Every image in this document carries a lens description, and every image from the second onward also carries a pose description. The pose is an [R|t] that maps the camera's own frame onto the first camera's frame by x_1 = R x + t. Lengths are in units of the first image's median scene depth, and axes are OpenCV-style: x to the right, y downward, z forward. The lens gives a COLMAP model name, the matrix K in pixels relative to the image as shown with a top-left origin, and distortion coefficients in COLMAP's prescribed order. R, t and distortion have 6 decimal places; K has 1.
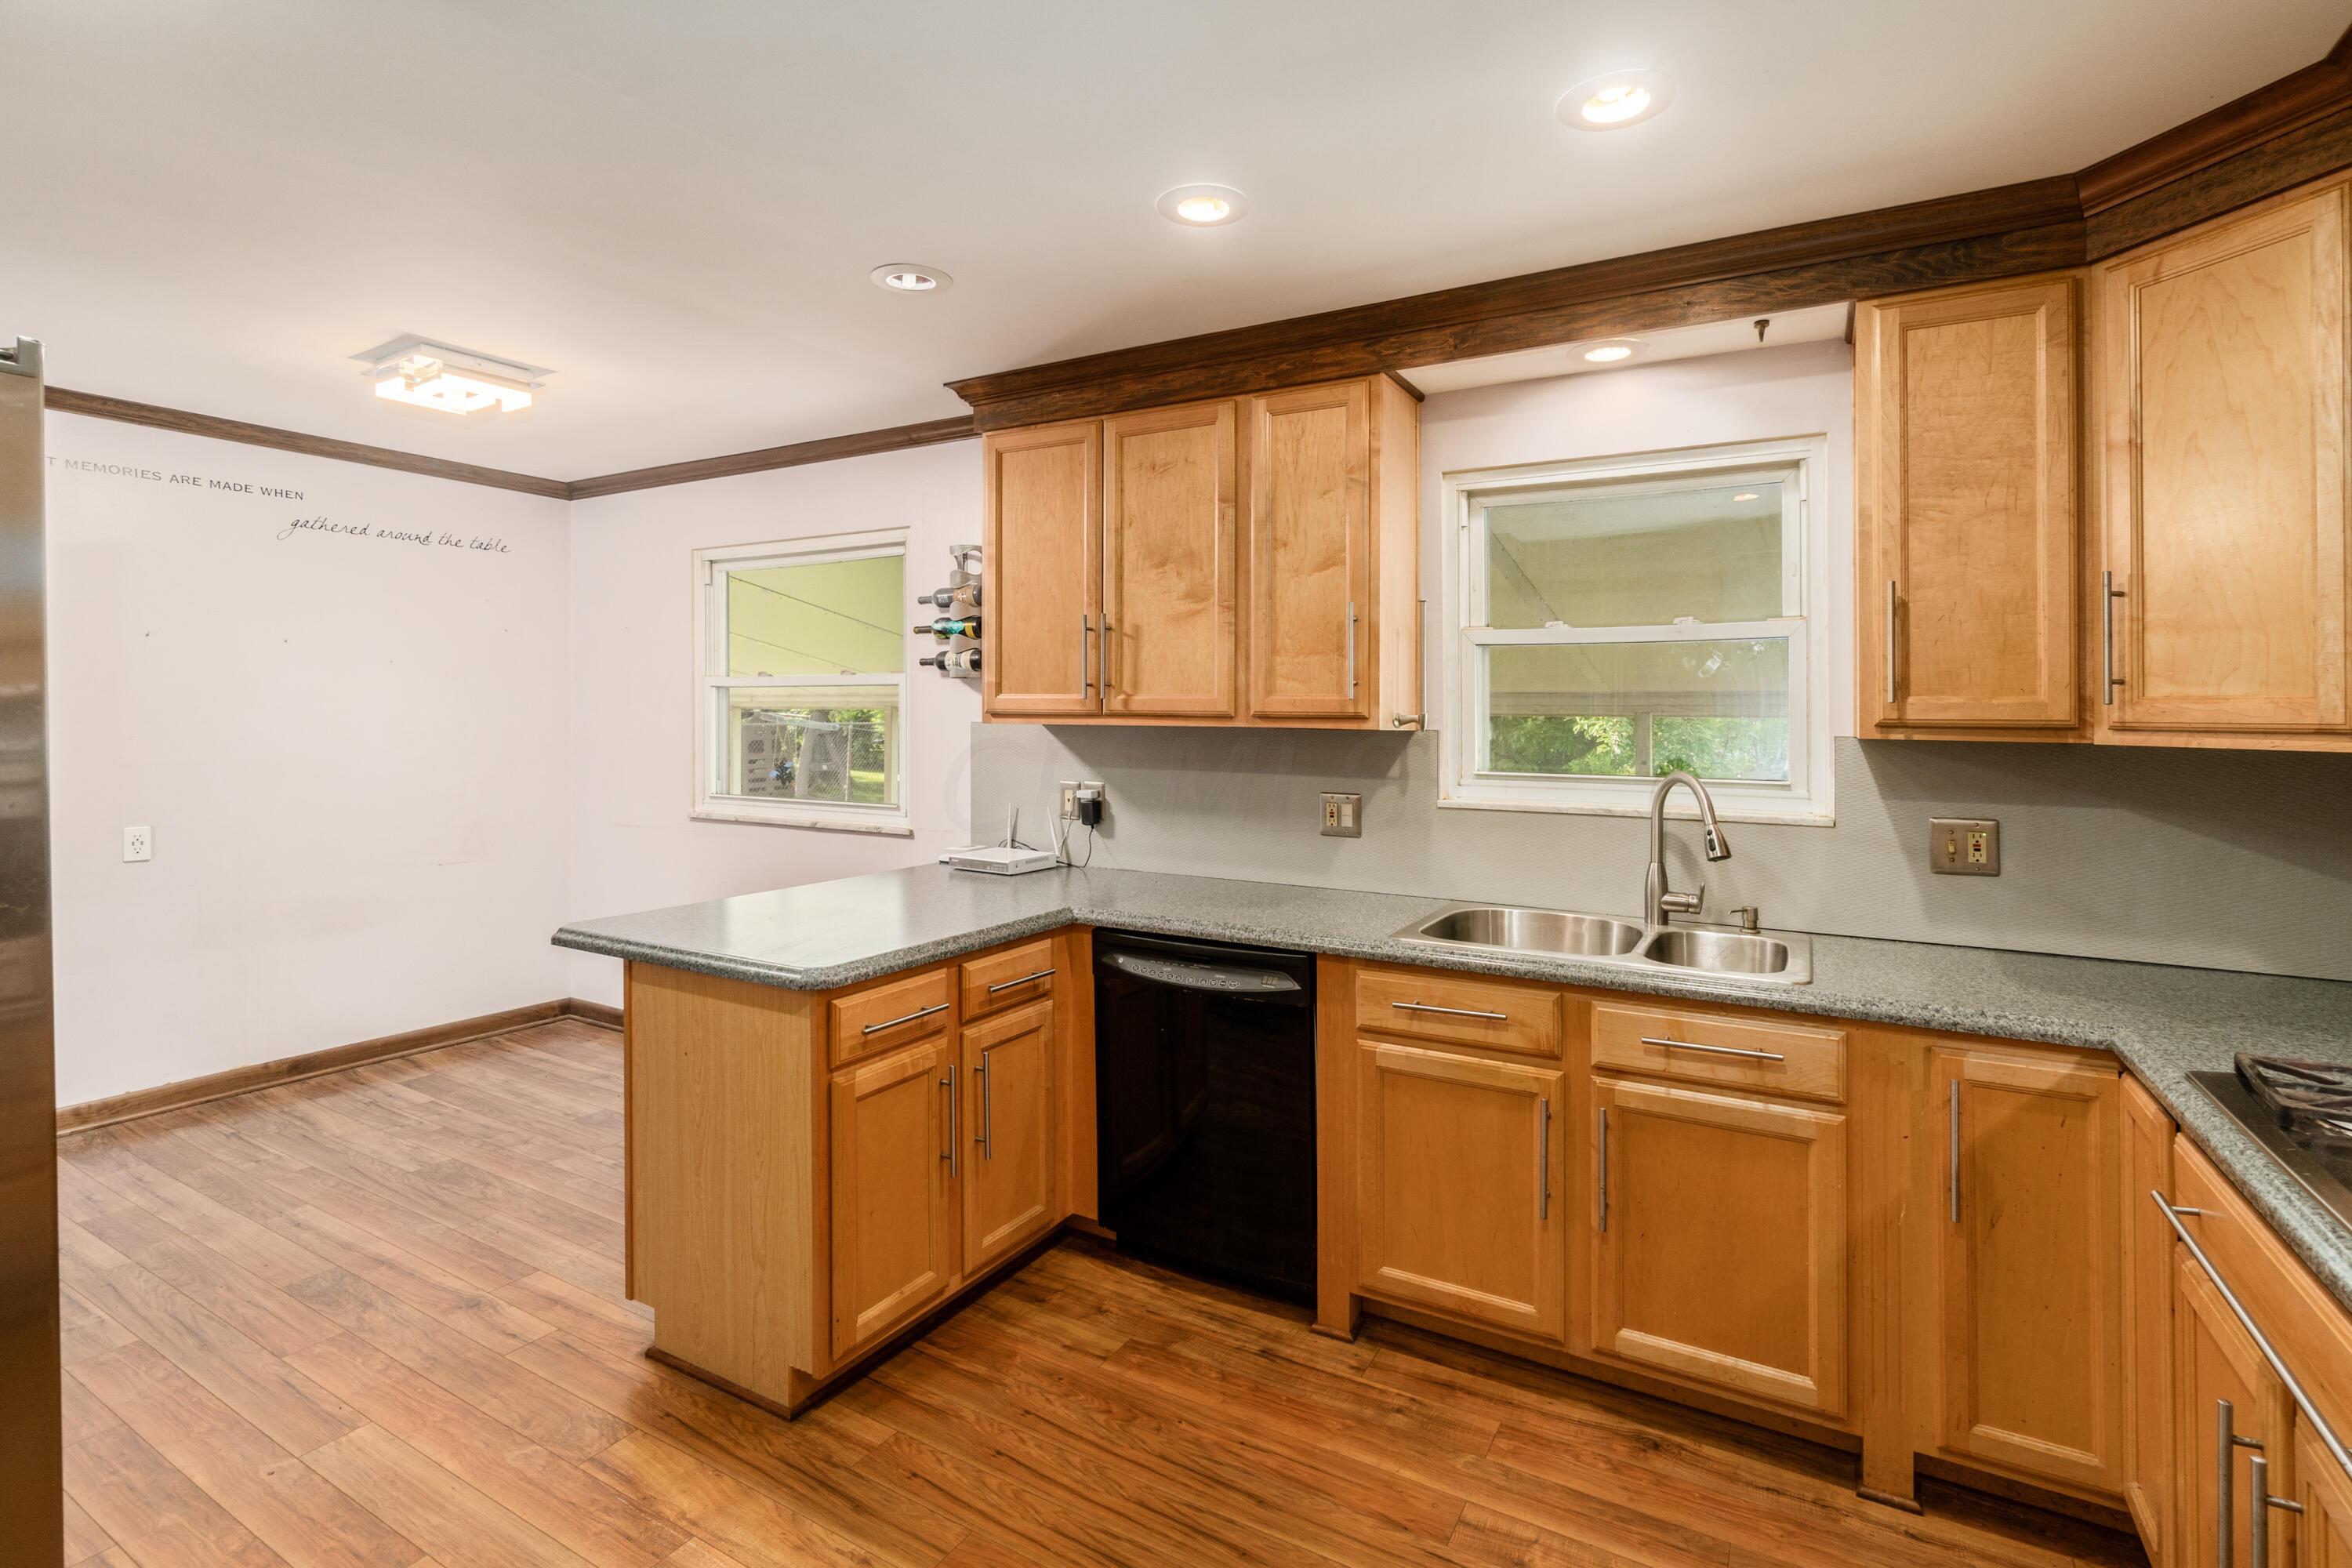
lens RADIAL K [[1058.9, 0, 1177.3], [0, 1058.9, 708.0], [0, 0, 1]] dist [-0.005953, 0.001903]
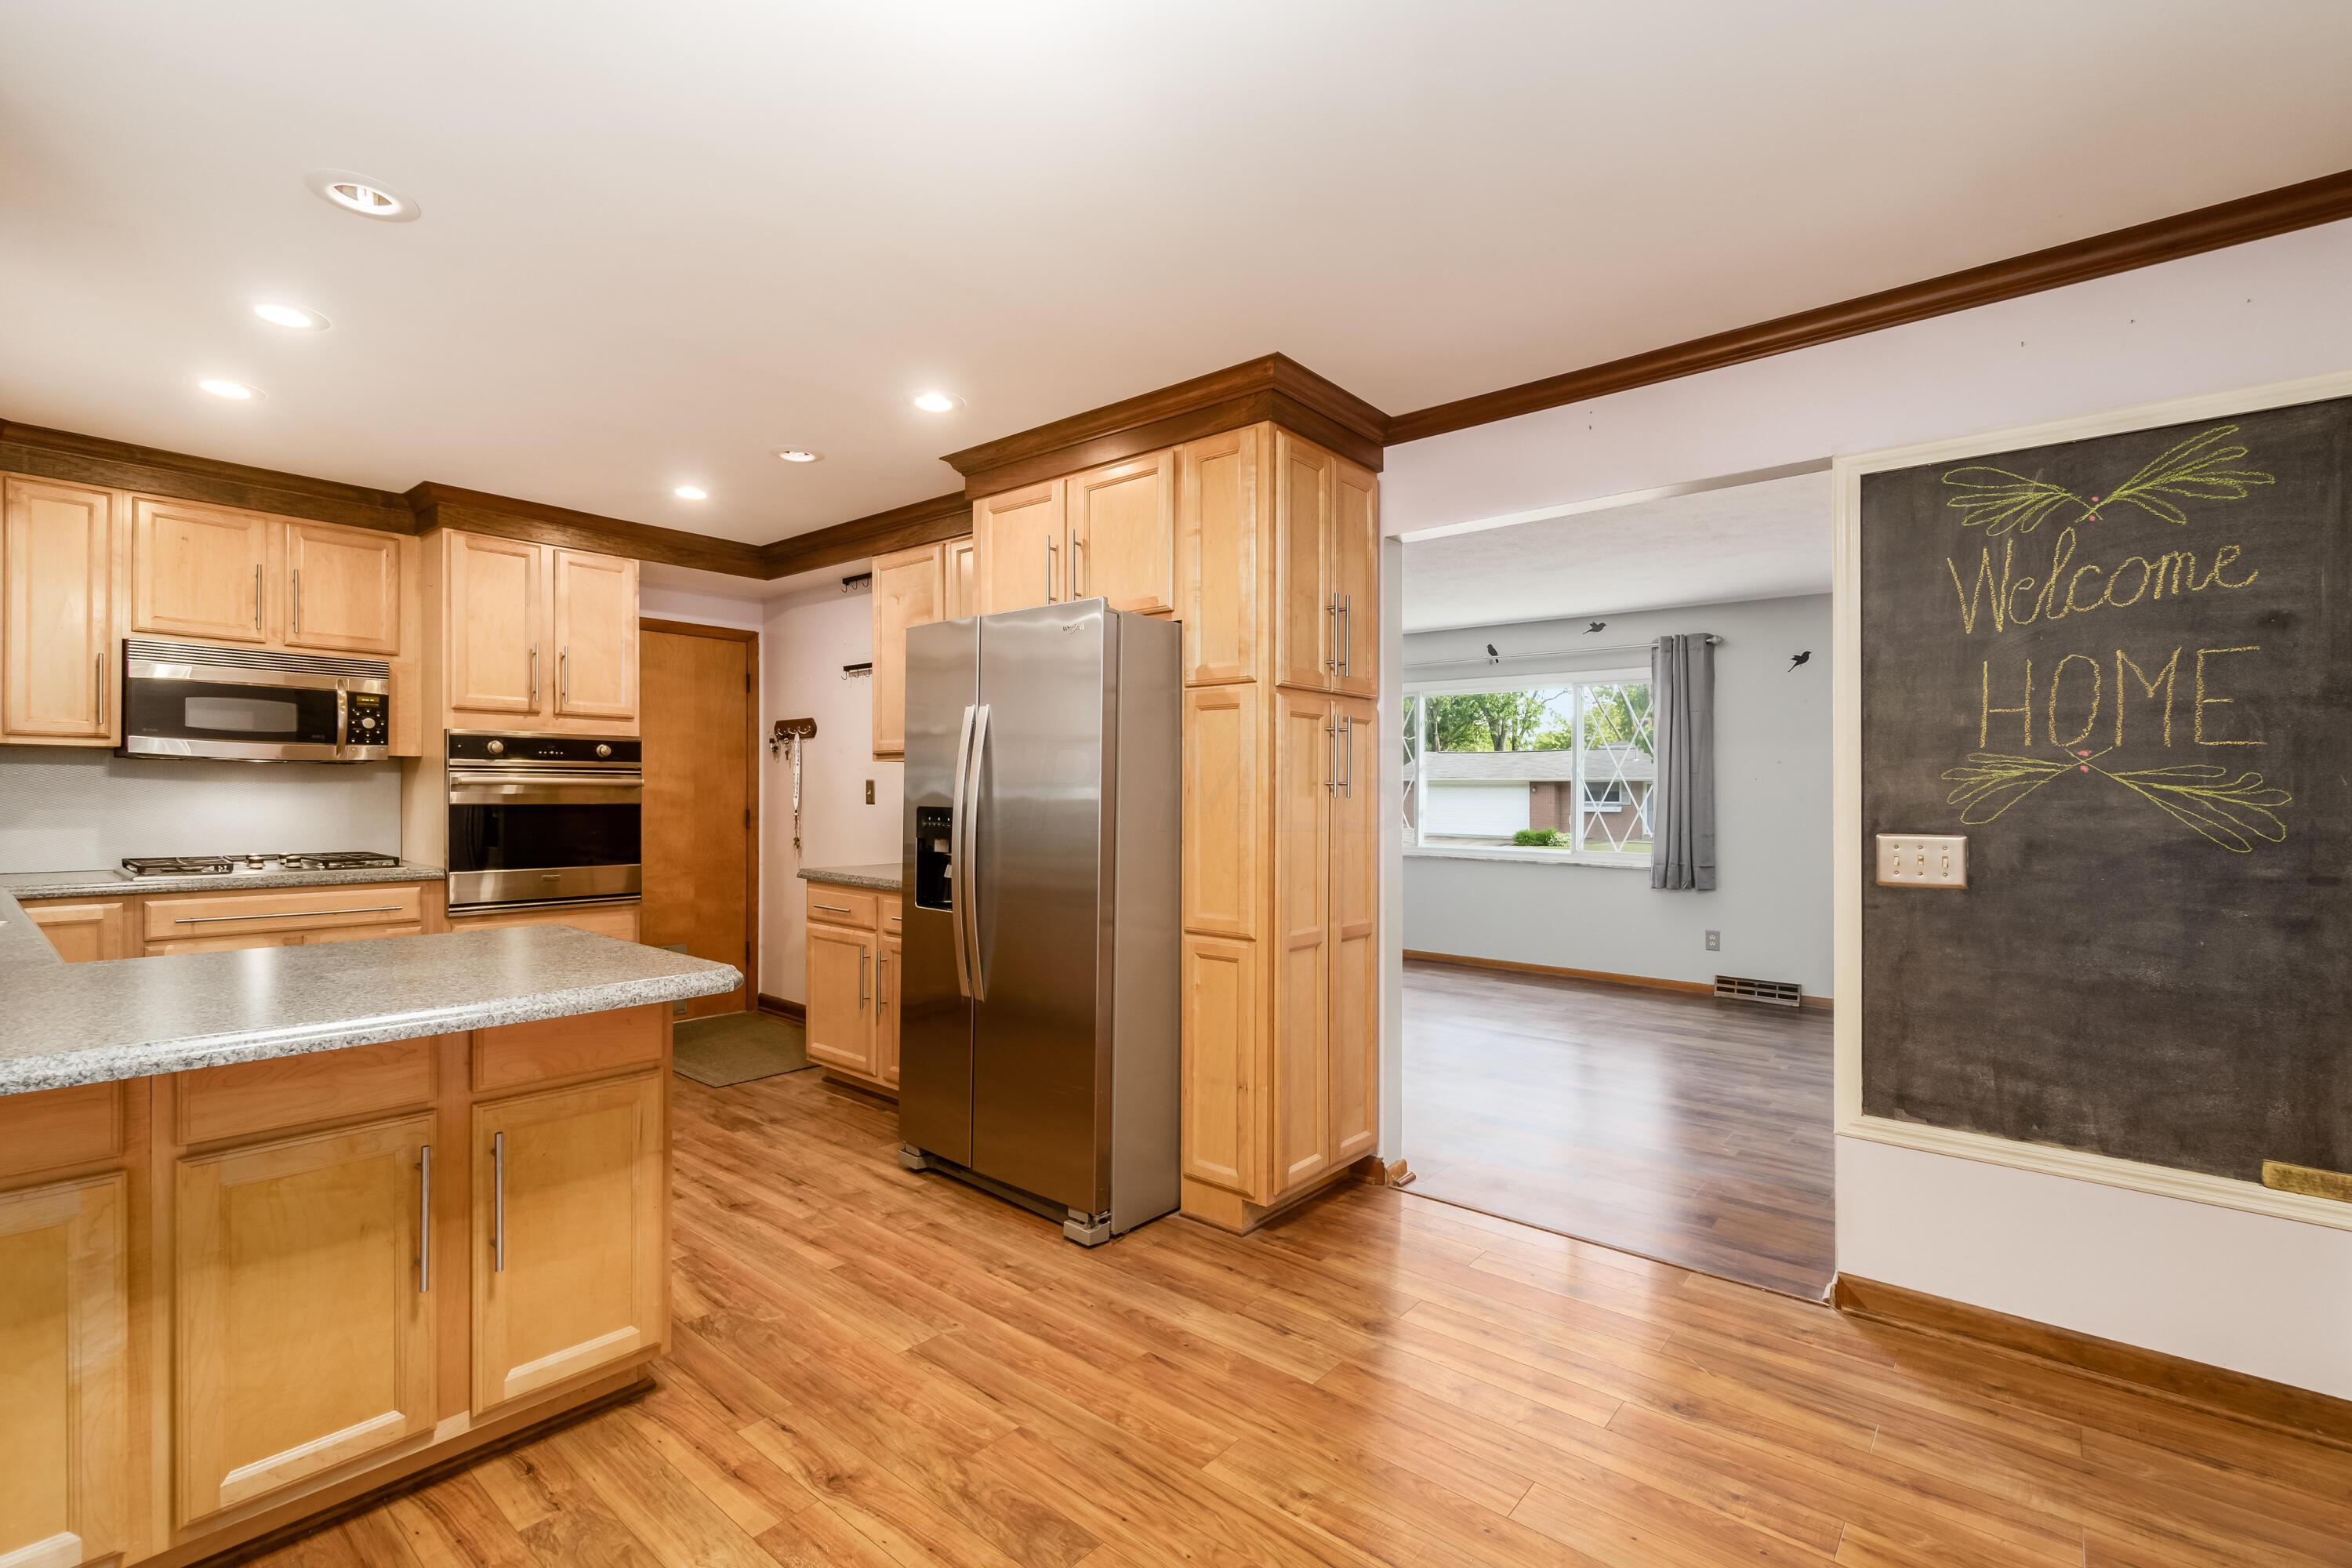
lens RADIAL K [[1058.9, 0, 1177.5], [0, 1058.9, 805.3], [0, 0, 1]] dist [-0.005953, 0.001903]
pose [[-0.982780, -0.018103, 0.183890, -0.876011], [-0.017352, 0.999833, 0.005694, 0.061272], [-0.183962, 0.002405, -0.982930, 1.431047]]
